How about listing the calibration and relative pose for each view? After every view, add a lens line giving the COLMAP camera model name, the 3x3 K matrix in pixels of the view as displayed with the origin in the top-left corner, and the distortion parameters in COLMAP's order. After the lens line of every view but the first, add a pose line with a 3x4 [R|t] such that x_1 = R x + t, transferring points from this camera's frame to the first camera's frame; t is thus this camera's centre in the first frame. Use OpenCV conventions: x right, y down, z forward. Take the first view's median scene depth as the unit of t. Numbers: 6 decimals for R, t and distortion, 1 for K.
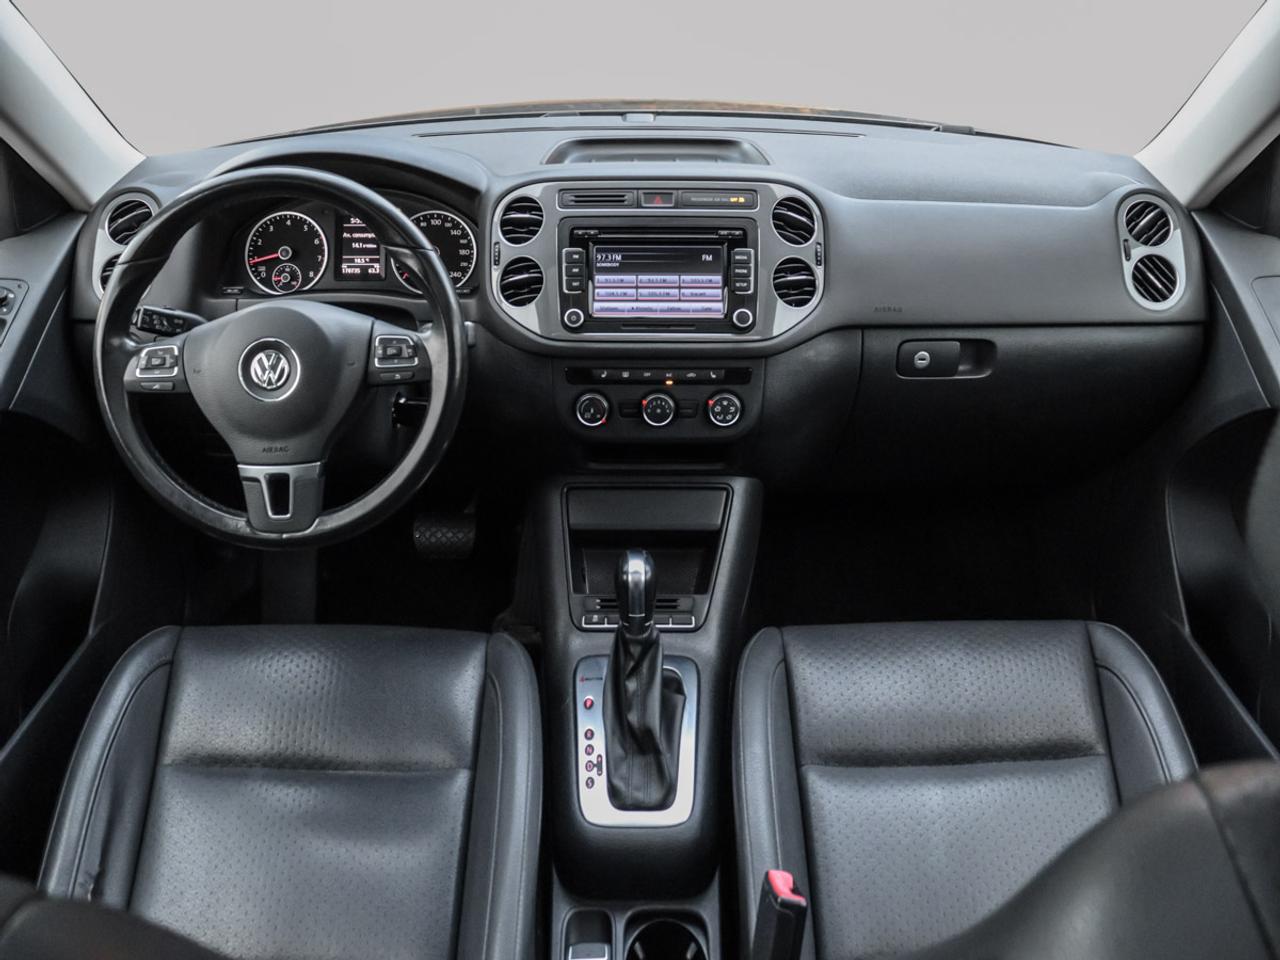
lens RADIAL K [[1112.4, 0, 644.2], [0, 1112.4, 451.0], [0, 0, 1]] dist [-0.159618, 0.145710]
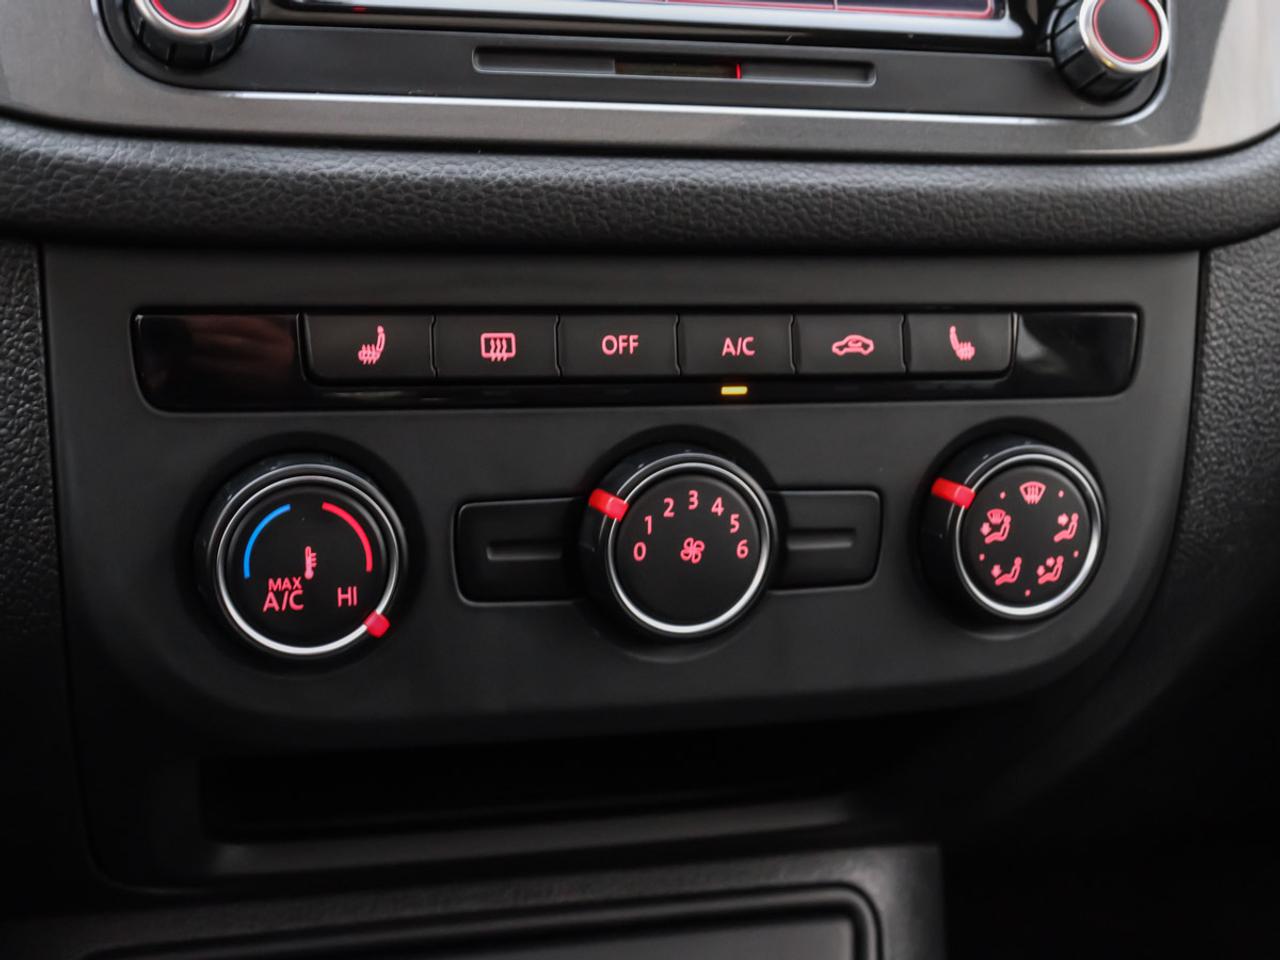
lens RADIAL K [[2021.3, 0, 638.4], [0, 2021.3, 486.2], [0, 0, 1]] dist [0.026387, 0.000000]
pose [[0.950996, -0.029214, 0.307819, -0.092359], [0.055933, 0.995356, -0.078340, -0.021662], [-0.304101, 0.091718, 0.948214, 0.699439]]
